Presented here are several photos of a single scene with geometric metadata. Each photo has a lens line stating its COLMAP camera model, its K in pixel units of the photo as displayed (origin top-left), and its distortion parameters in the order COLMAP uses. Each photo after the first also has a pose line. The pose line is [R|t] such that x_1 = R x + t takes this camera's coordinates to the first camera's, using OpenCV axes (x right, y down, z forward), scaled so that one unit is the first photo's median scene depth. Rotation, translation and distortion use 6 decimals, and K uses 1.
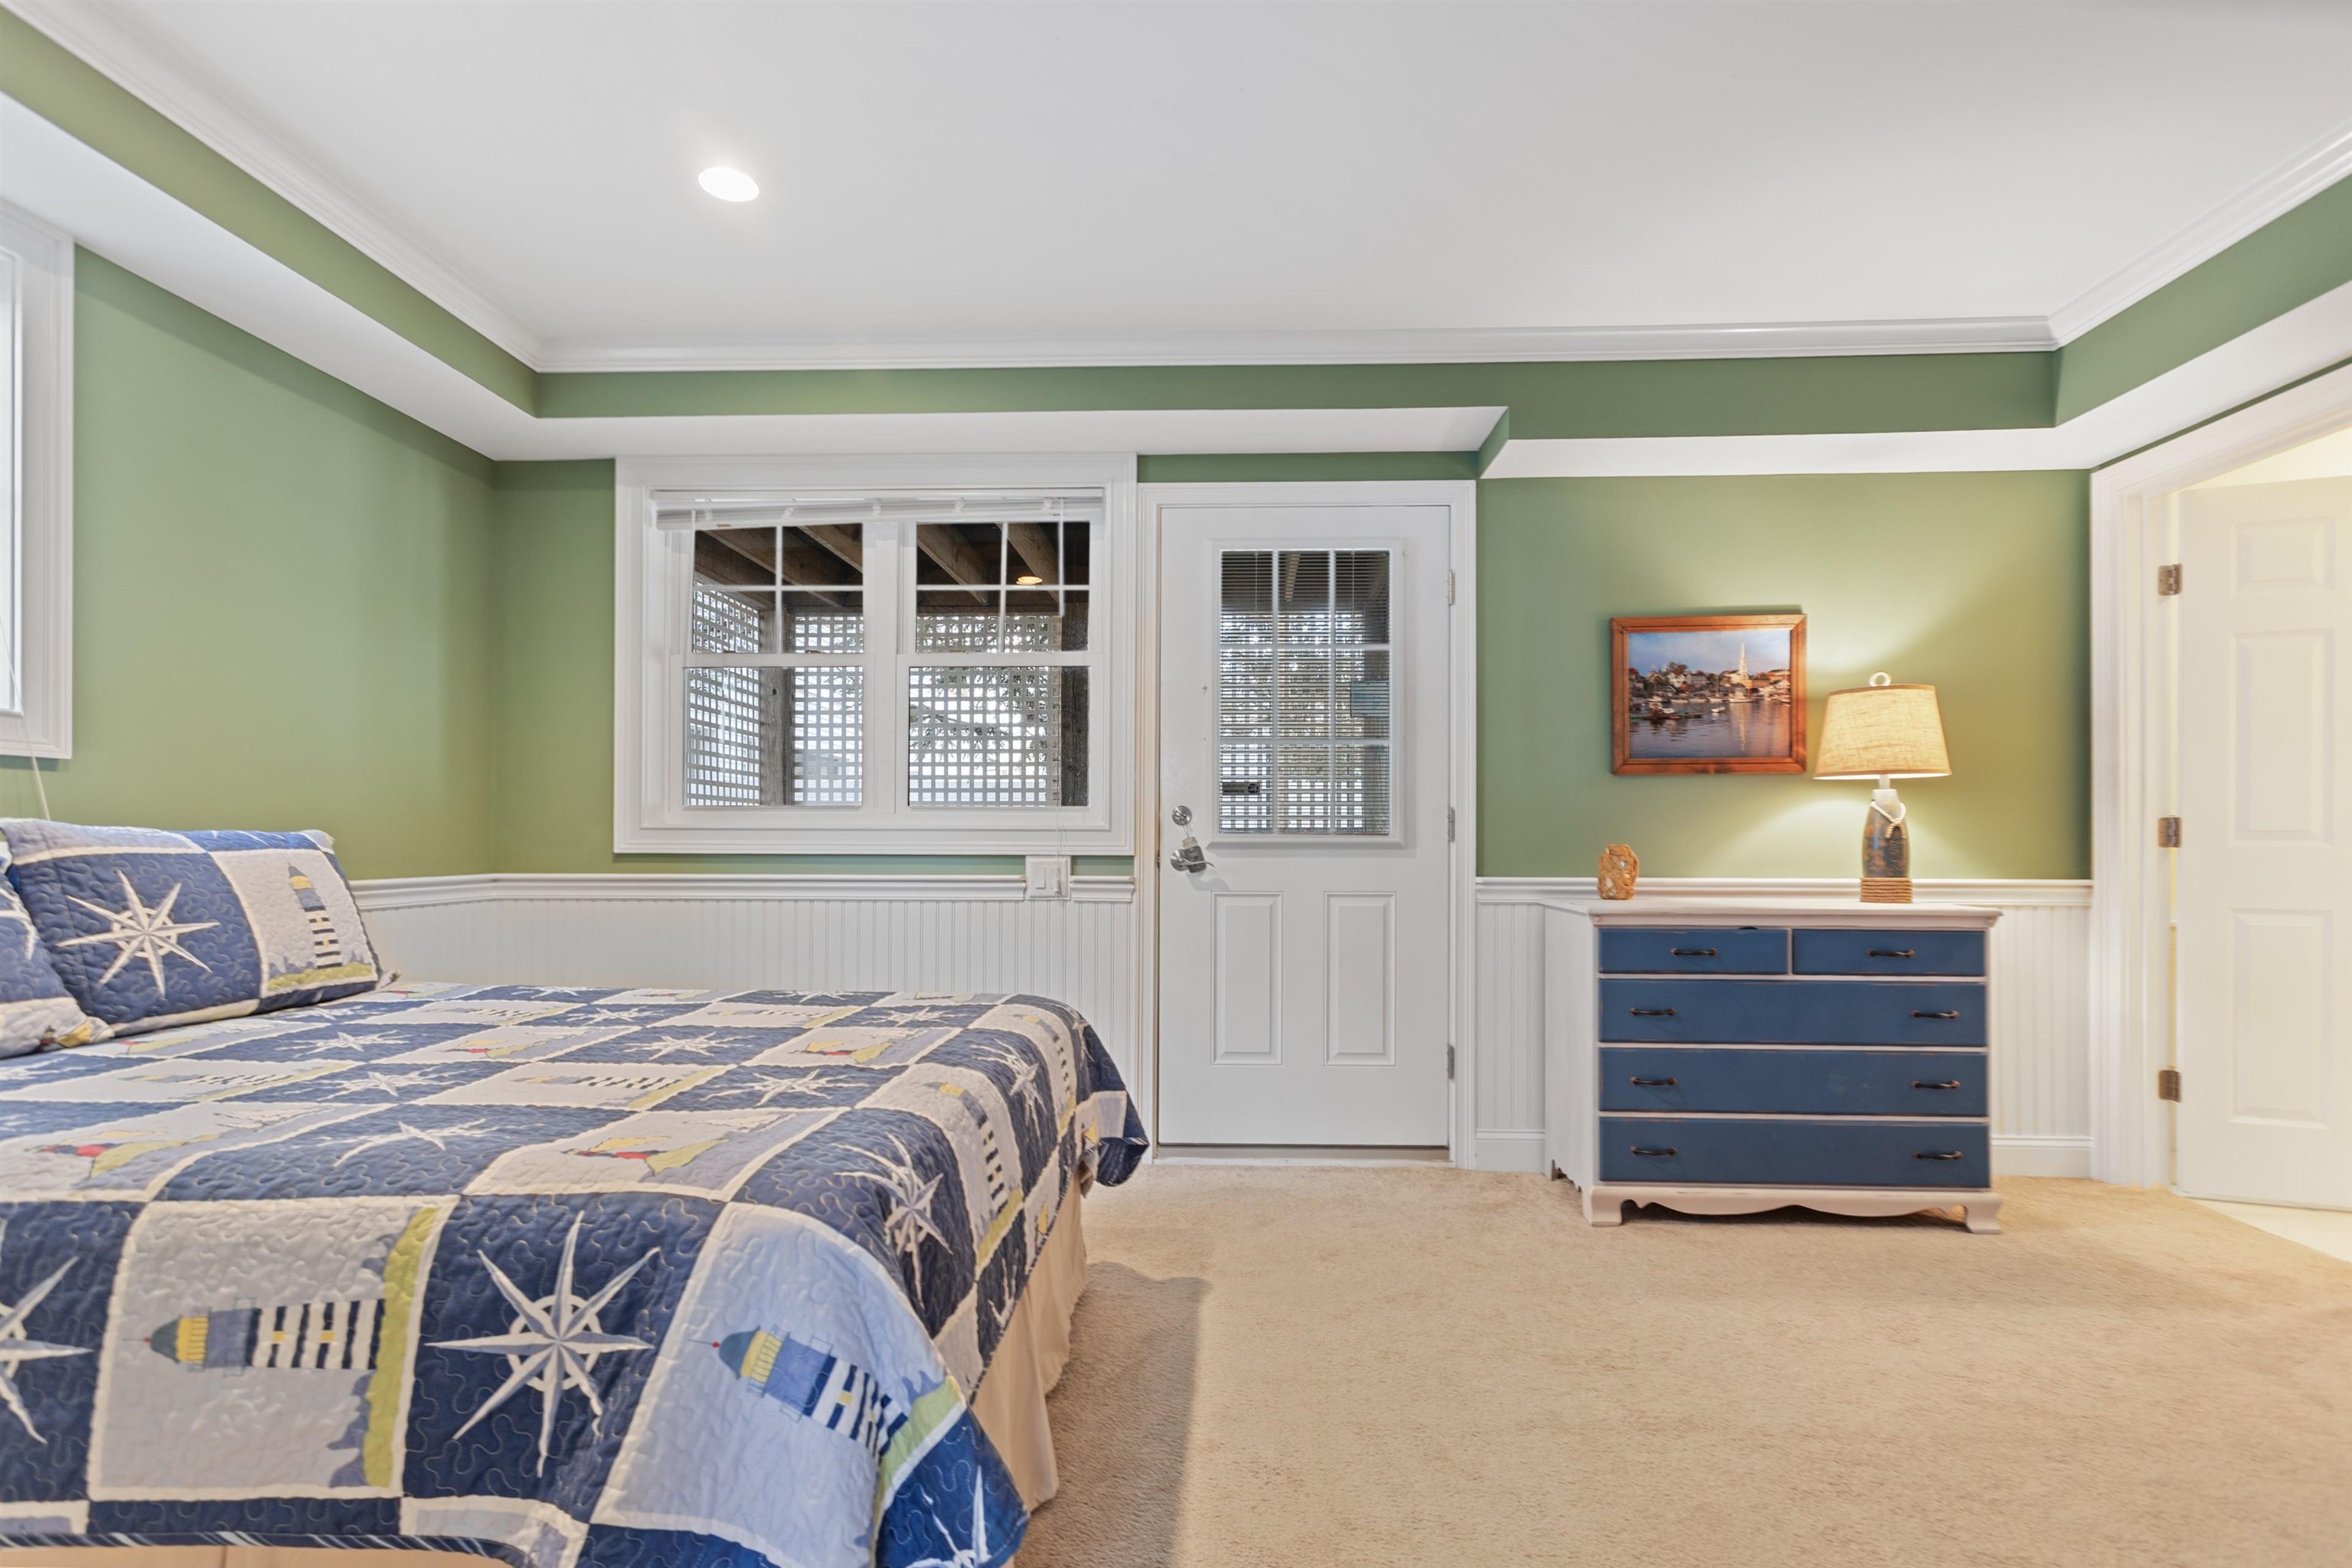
lens RADIAL K [[1127.6, 0, 1178.2], [0, 1127.6, 808.1], [0, 0, 1]] dist [0.002785, 0.001596]
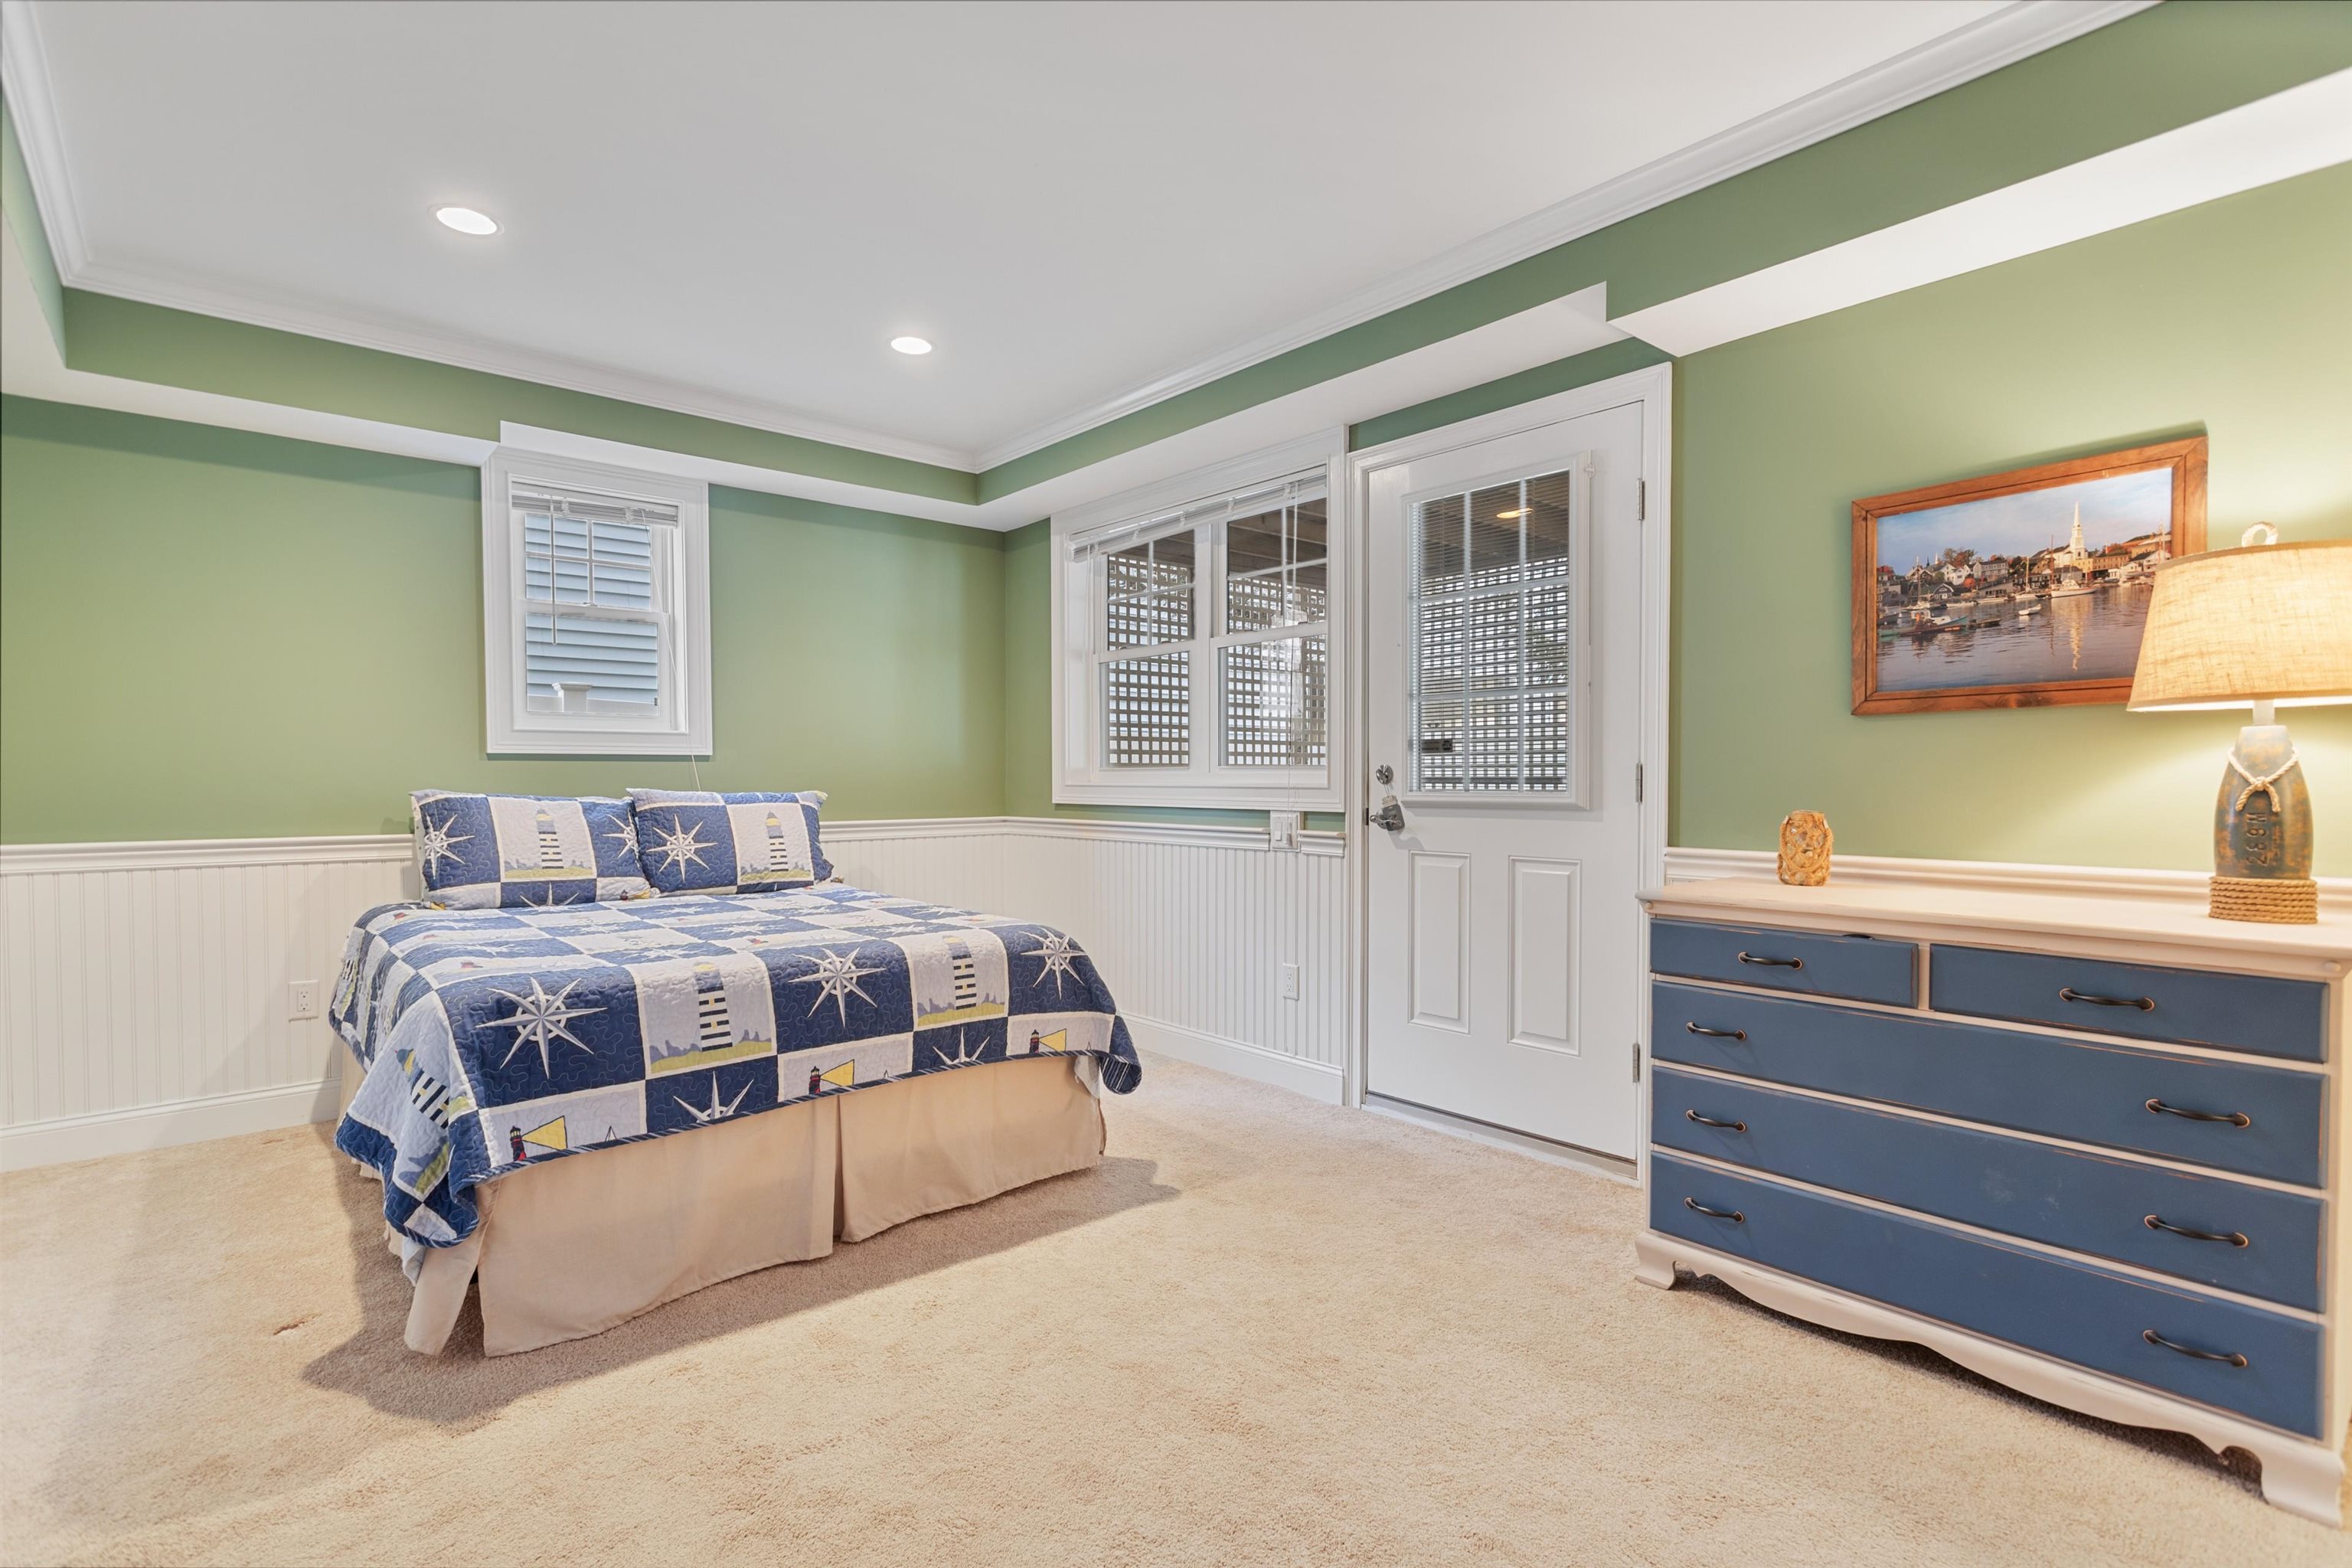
lens RADIAL K [[1099.1, 0, 1176.0], [0, 1099.1, 784.0], [0, 0, 1]] dist [-0.000053, -0.000262]
pose [[0.688313, 0.000422, -0.725413, 0.602349], [0.024095, 0.999435, 0.023444, -0.012503], [0.725013, -0.033616, 0.687914, 0.187426]]
